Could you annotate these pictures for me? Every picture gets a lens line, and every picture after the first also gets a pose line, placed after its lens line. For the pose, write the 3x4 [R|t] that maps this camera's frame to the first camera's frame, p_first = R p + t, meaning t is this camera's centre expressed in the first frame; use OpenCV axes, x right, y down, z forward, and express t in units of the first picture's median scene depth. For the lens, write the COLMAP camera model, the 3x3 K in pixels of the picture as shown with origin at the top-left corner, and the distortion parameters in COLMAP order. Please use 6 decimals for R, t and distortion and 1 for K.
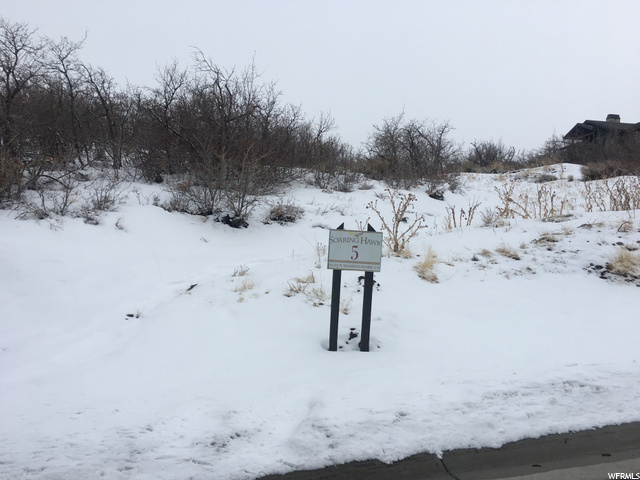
lens RADIAL K [[540.6, 0, 319.6], [0, 540.6, 242.9], [0, 0, 1]] dist [0.034829, -0.006046]
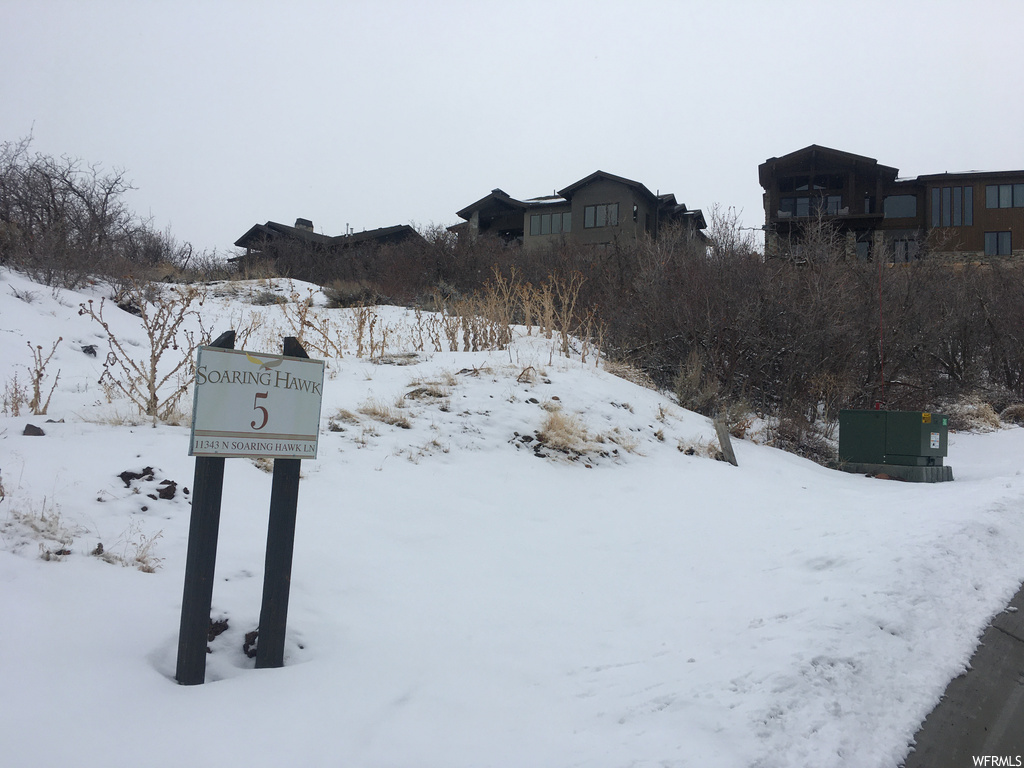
lens RADIAL K [[865.0, 0, 510.9], [0, 865.0, 382.1], [0, 0, 1]] dist [0.034829, -0.006046]
pose [[0.726629, 0.024888, 0.686579, -0.162921], [-0.005348, 0.999518, -0.030571, 0.011120], [-0.687009, 0.018542, 0.726412, 0.309210]]
